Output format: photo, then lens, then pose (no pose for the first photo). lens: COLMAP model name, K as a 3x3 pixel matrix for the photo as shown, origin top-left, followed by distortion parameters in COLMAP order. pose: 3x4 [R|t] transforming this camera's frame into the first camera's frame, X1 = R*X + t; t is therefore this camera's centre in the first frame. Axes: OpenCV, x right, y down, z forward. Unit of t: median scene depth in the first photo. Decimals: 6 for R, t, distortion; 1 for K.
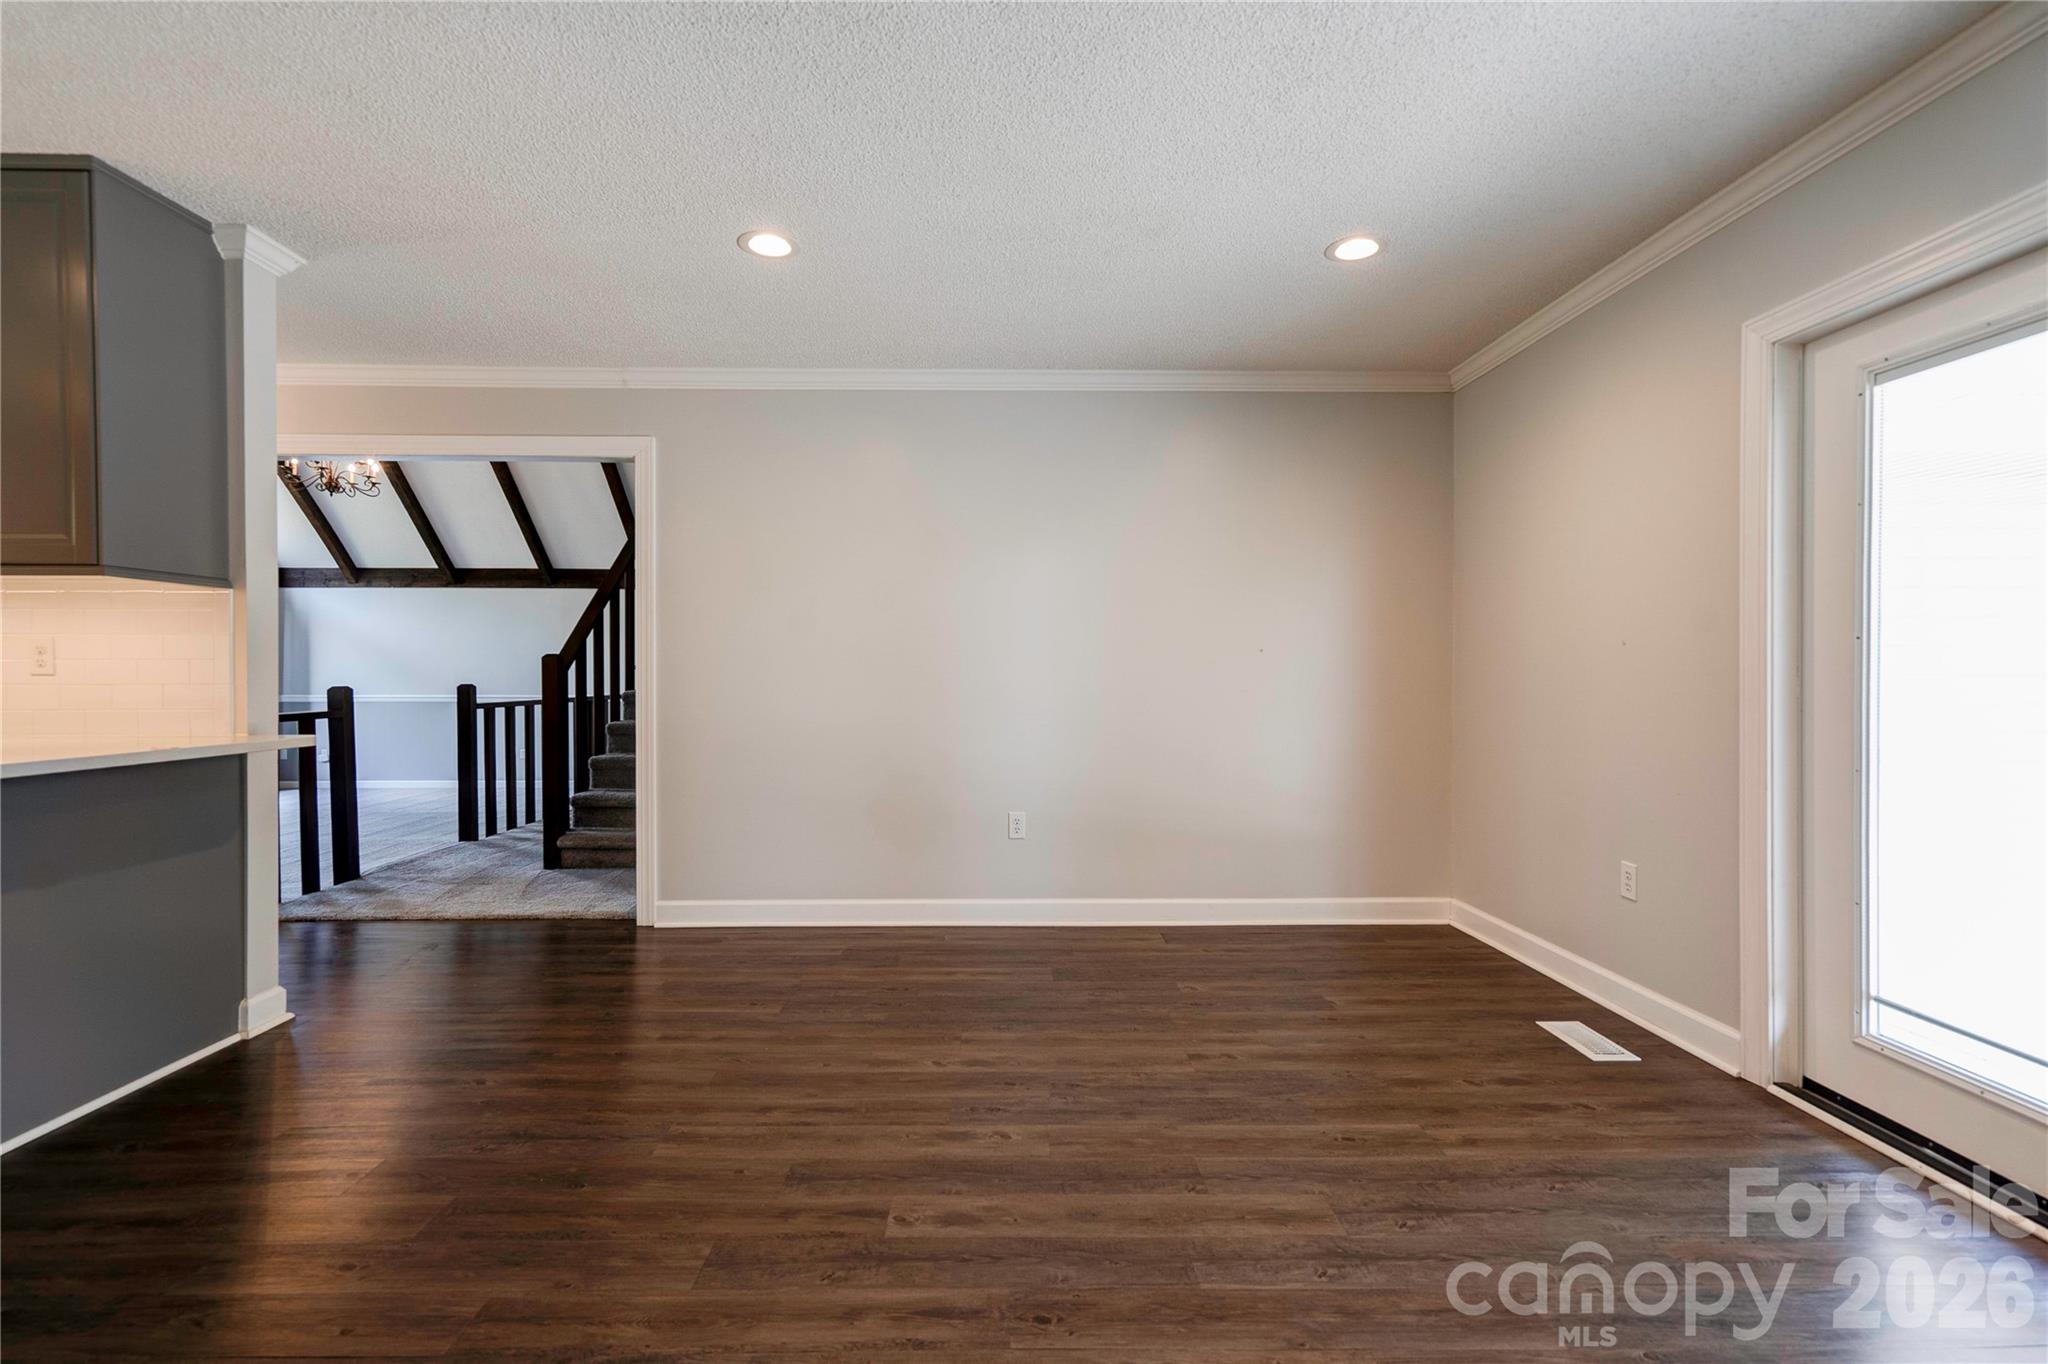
lens RADIAL K [[953.2, 0, 1024.0], [0, 953.2, 682.0], [0, 0, 1]] dist [-0.005191, 0.011405]
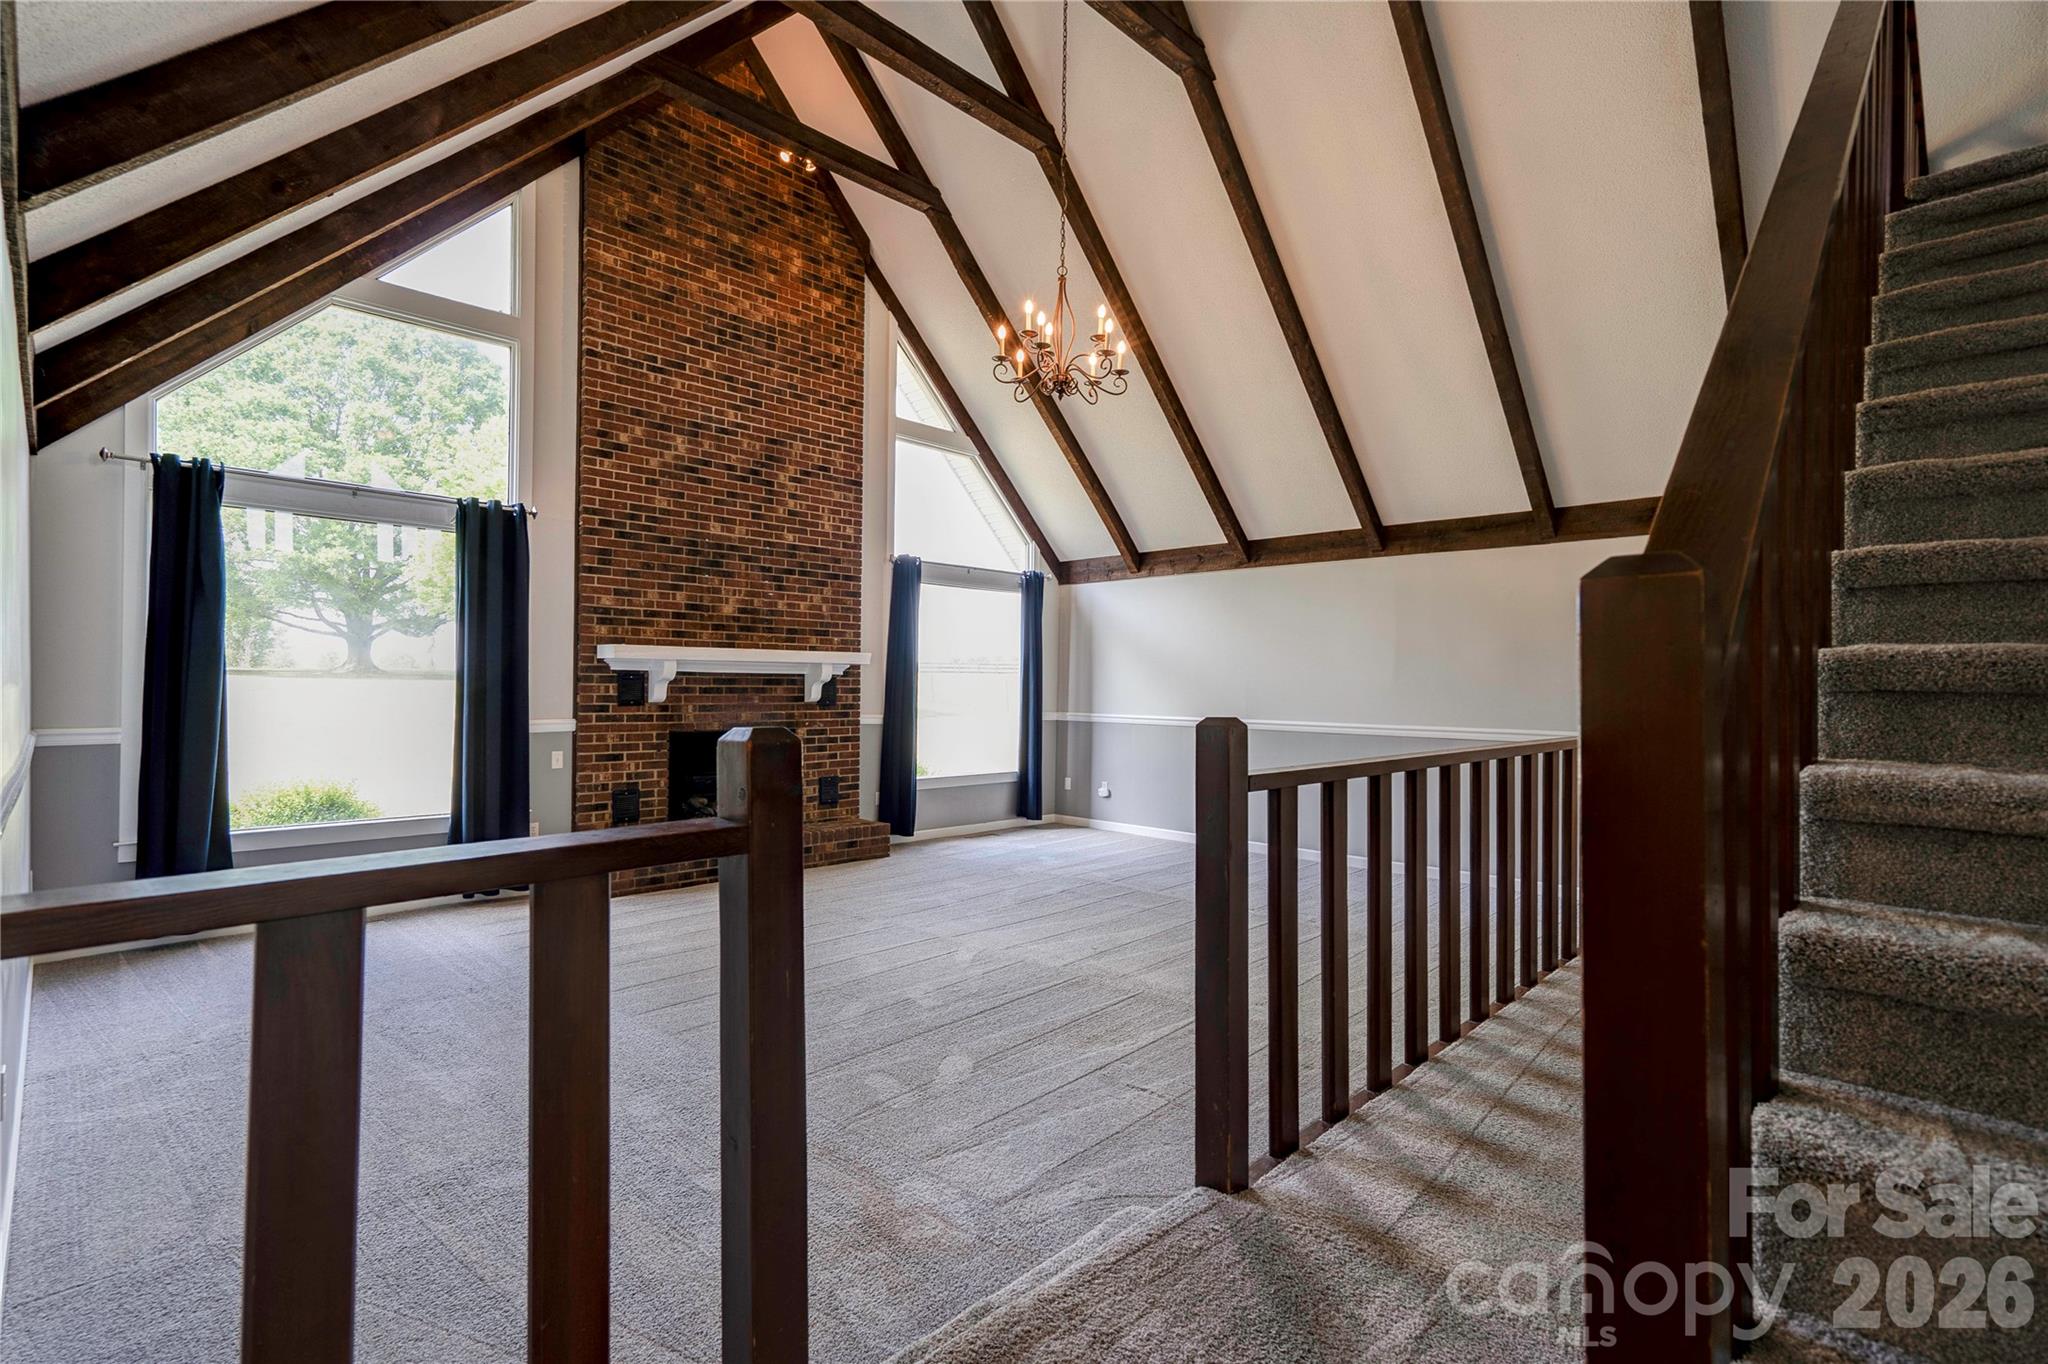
lens RADIAL K [[953.2, 0, 1024.0], [0, 953.2, 682.0], [0, 0, 1]] dist [-0.005191, 0.011405]
pose [[0.707448, 0.004279, -0.706752, -0.217776], [-0.016168, 0.999818, -0.010131, -0.003604], [0.706580, 0.018593, 0.707389, 0.391449]]
